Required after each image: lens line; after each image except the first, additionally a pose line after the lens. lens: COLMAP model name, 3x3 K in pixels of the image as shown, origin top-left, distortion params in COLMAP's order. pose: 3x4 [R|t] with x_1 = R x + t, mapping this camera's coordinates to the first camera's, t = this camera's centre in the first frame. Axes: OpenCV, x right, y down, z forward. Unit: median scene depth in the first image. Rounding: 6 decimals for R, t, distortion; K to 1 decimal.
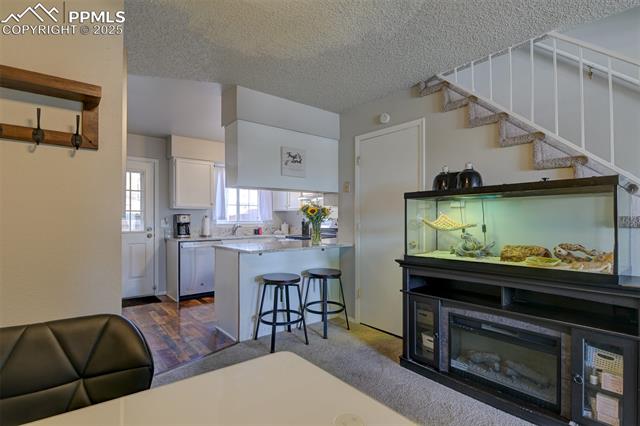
lens RADIAL K [[312.6, 0, 320.0], [0, 312.6, 219.9], [0, 0, 1]] dist [0.000293, 0.000215]
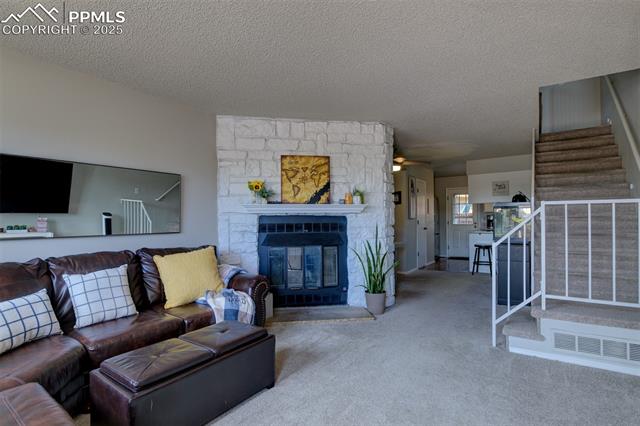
lens RADIAL K [[312.6, 0, 318.2], [0, 312.6, 218.9], [0, 0, 1]] dist [0.000293, 0.000215]
pose [[0.280342, -0.005597, -0.959884, 0.967430], [0.010765, 0.999938, -0.002687, -0.001313], [0.959840, -0.009580, 0.280385, -0.416488]]
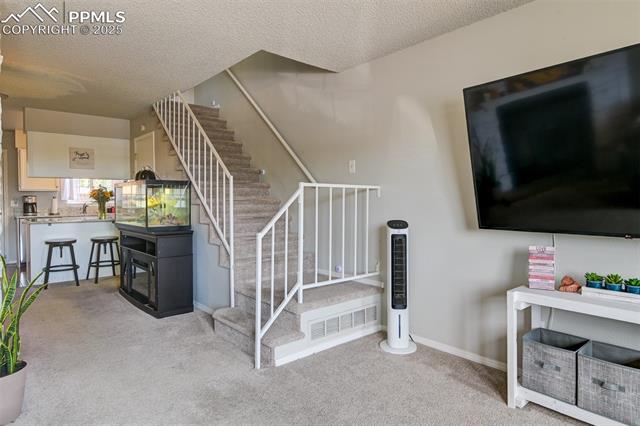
lens RADIAL K [[387.3, 0, 318.9], [0, 387.3, 206.9], [0, 0, 1]] dist [0.002794, 0.000395]
pose [[0.999461, -0.002969, 0.032680, 0.594384], [0.002286, 0.999779, 0.020914, -0.003645], [-0.032735, -0.020828, 0.999247, -0.486338]]
